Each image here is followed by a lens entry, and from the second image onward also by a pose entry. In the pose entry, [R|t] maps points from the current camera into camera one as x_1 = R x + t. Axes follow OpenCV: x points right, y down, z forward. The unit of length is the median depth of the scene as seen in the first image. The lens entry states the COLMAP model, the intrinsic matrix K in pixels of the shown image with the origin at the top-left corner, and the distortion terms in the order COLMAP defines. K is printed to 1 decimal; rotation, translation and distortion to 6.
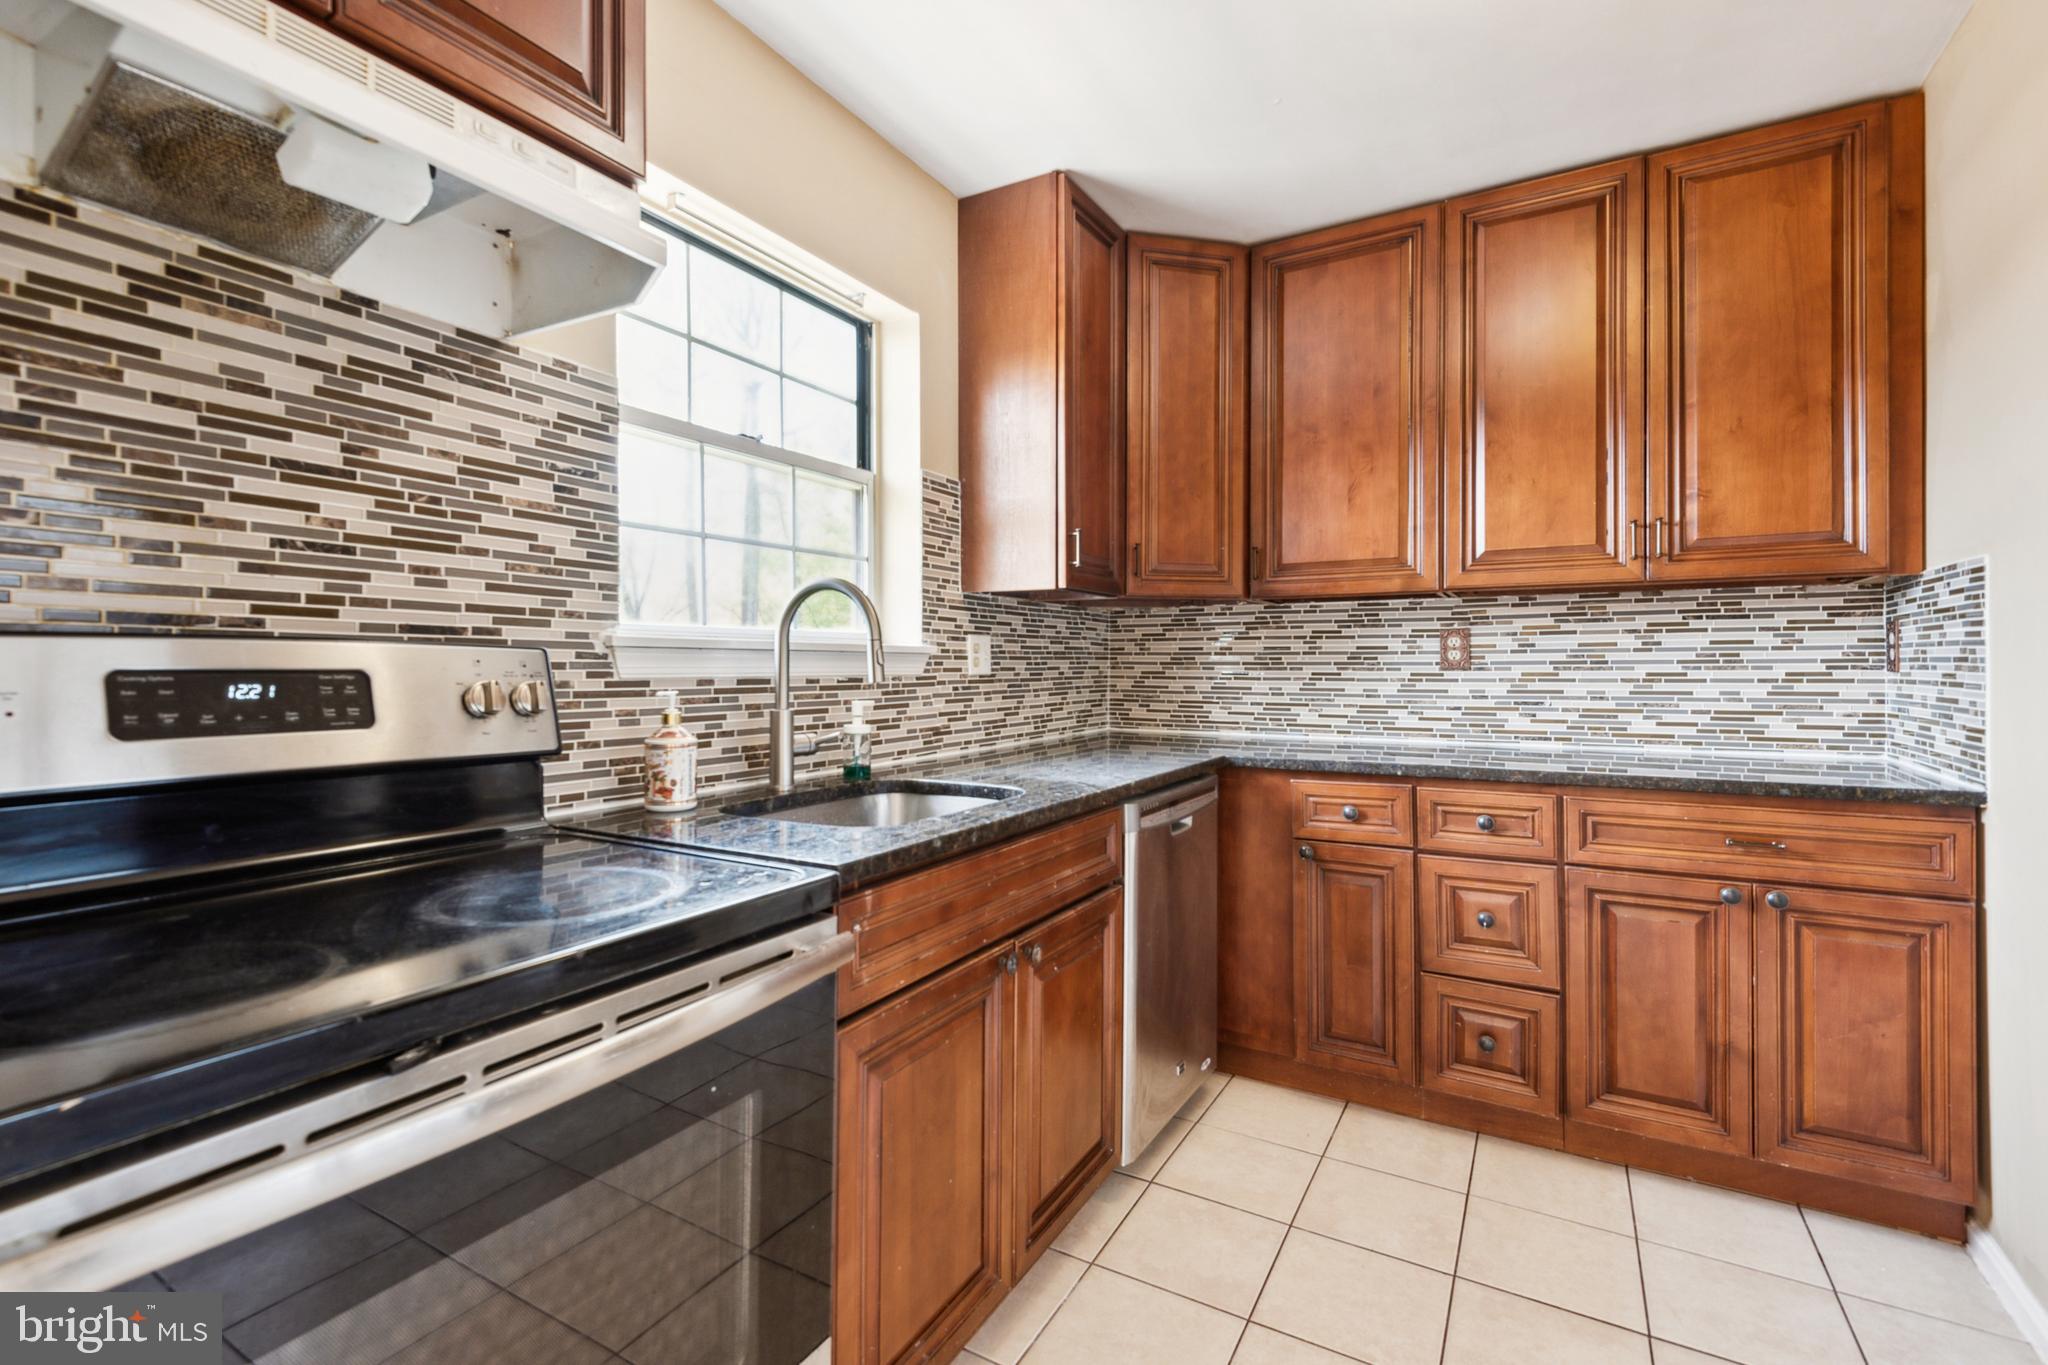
lens RADIAL K [[939.0, 0, 1027.1], [0, 939.0, 669.8], [0, 0, 1]] dist [0.027348, -0.011611]
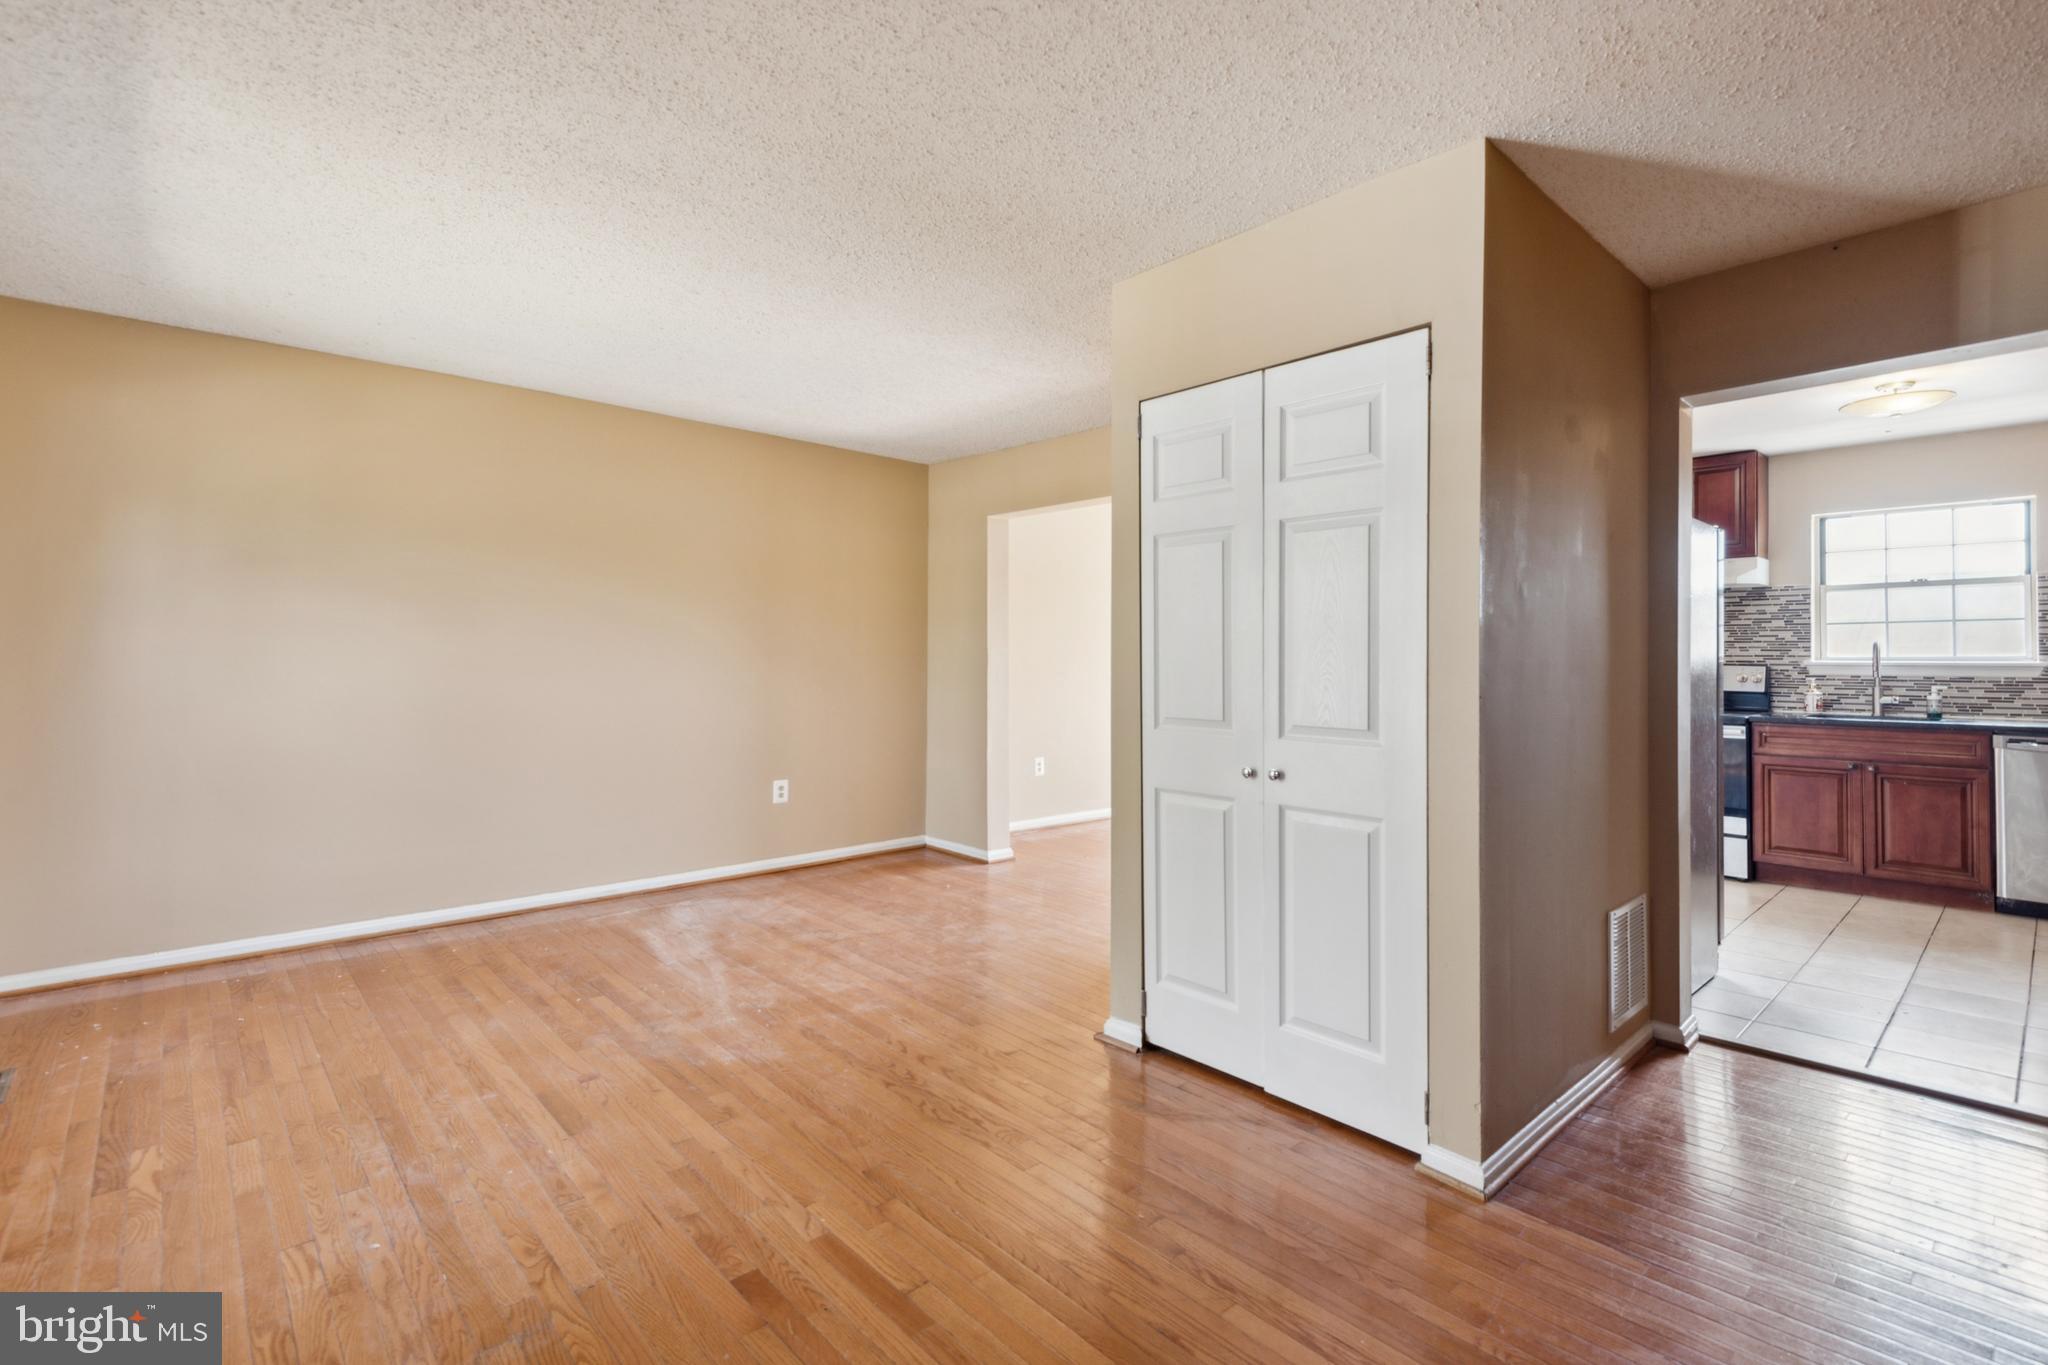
lens RADIAL K [[939.0, 0, 1021.1], [0, 939.0, 648.5], [0, 0, 1]] dist [0.027348, -0.011611]
pose [[-0.319482, -0.012678, -0.947508, 3.907178], [-0.006949, 0.999915, -0.011037, -0.029177], [0.947567, 0.003058, -0.319543, -0.612259]]
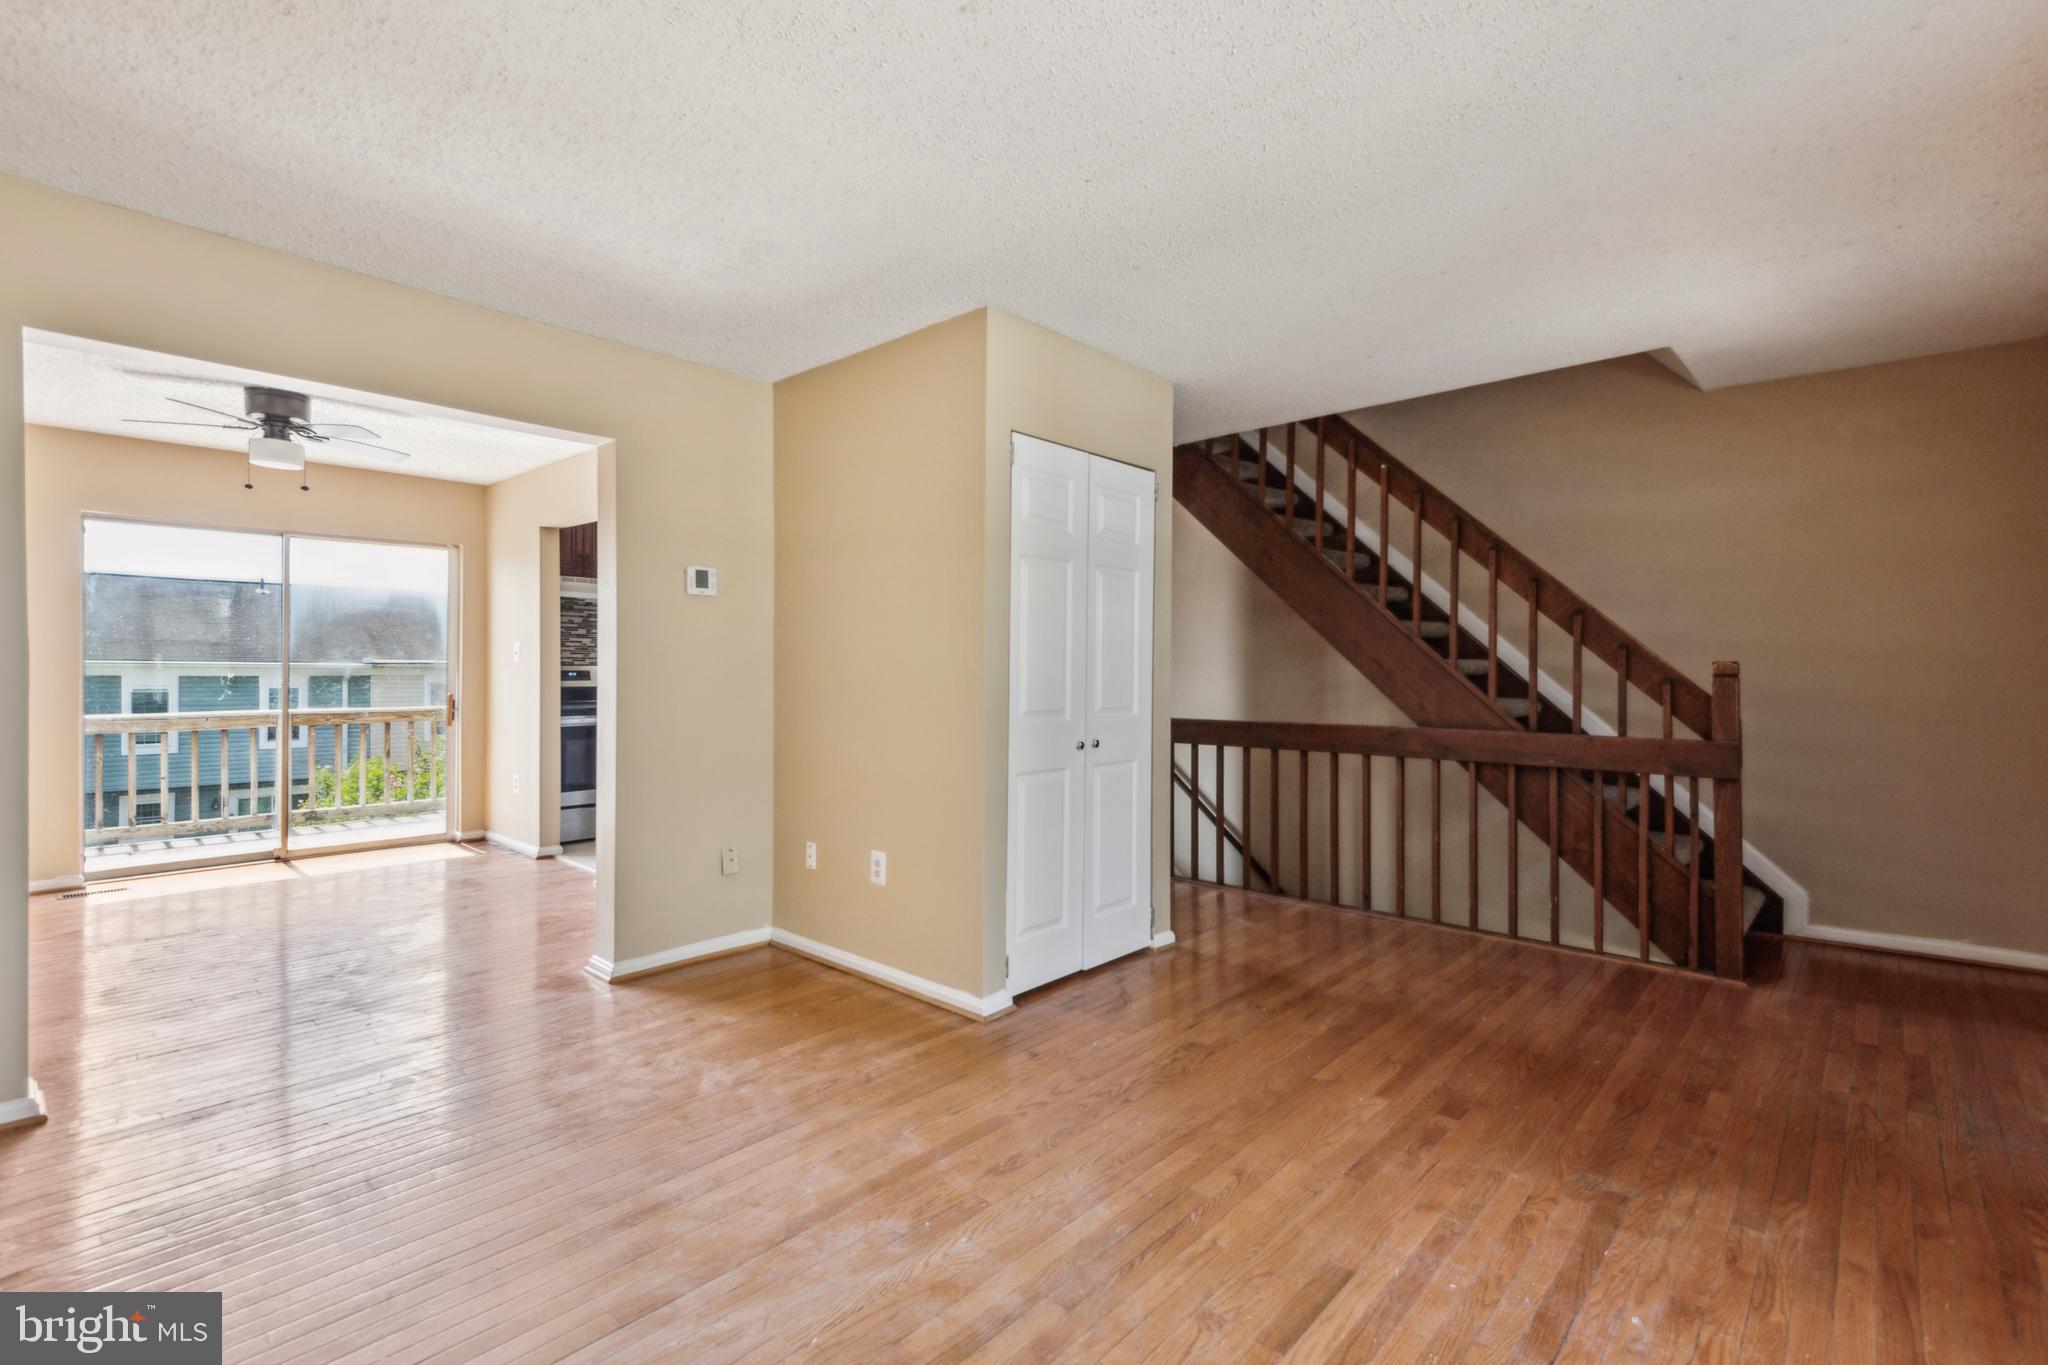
lens RADIAL K [[939.0, 0, 1025.0], [0, 939.0, 671.2], [0, 0, 1]] dist [0.027348, -0.011611]
pose [[0.975500, 0.001581, -0.219992, 2.475749], [-0.000975, 0.999995, 0.002862, -0.014576], [0.219996, -0.002578, 0.975497, -3.150551]]
